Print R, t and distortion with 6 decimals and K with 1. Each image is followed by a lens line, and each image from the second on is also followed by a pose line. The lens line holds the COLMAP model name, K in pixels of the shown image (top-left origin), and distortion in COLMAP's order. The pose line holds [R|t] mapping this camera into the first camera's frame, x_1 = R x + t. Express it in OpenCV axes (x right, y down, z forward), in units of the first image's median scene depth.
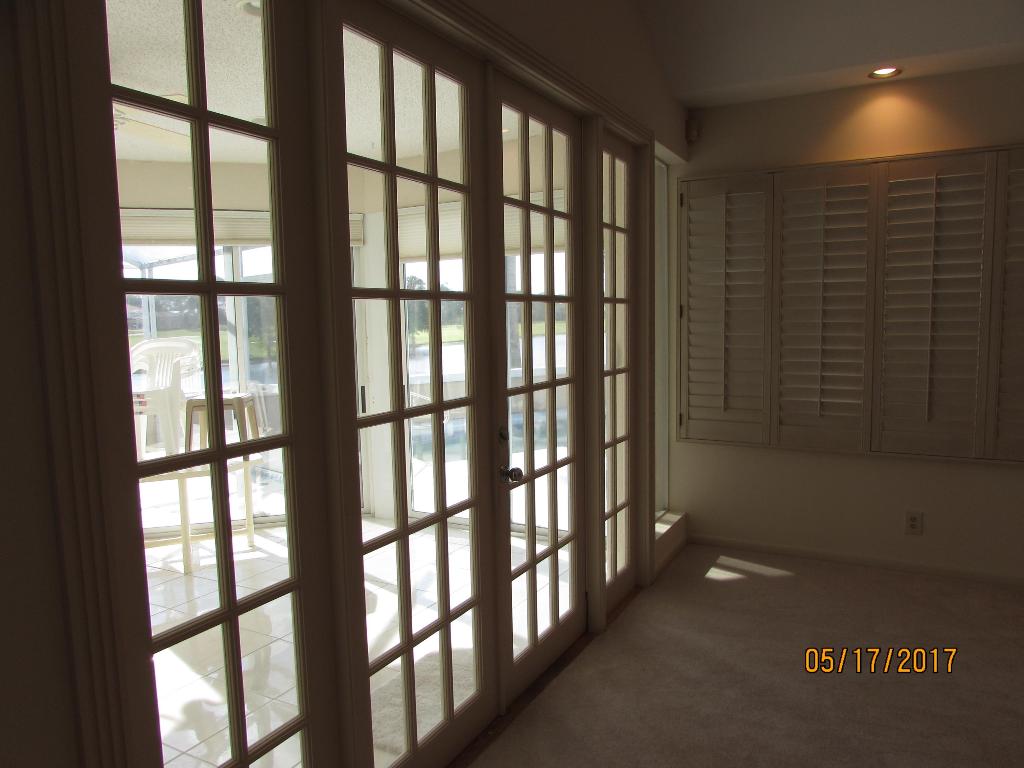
lens RADIAL K [[724.4, 0, 513.3], [0, 724.4, 380.2], [0, 0, 1]] dist [-0.022754, 0.004823]
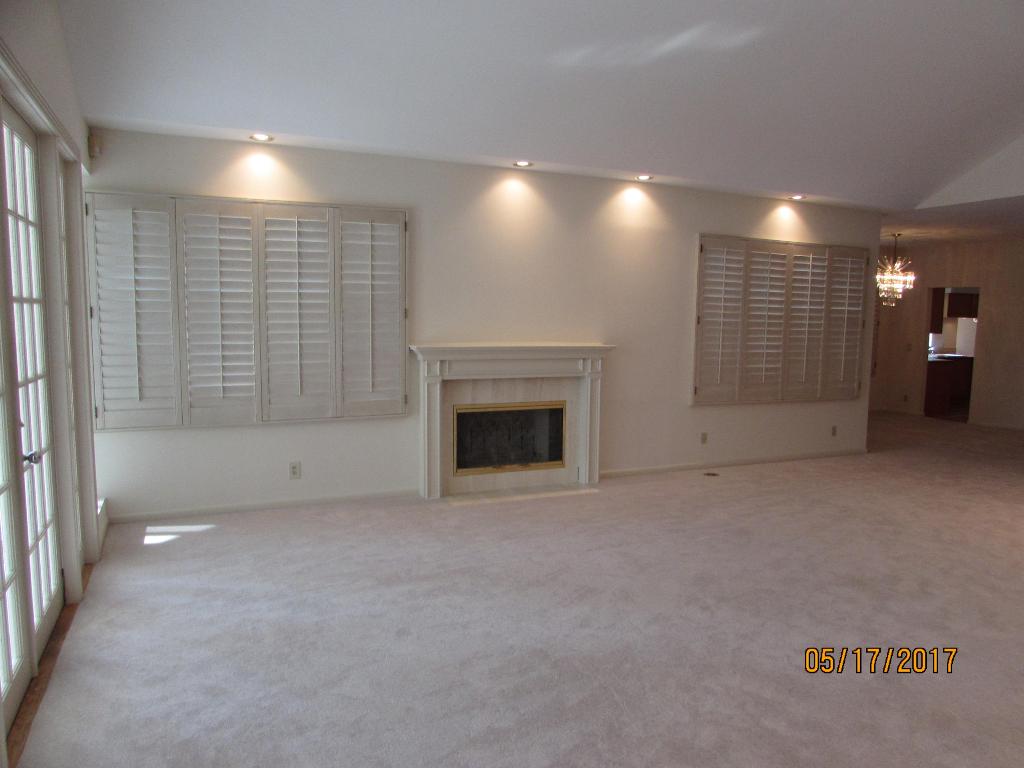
lens RADIAL K [[724.4, 0, 511.3], [0, 724.4, 385.6], [0, 0, 1]] dist [-0.022754, 0.004823]
pose [[0.609409, -0.060868, 0.790516, -0.268654], [0.056089, 0.997860, 0.033594, 0.014814], [-0.790870, 0.023867, 0.611519, -0.169946]]
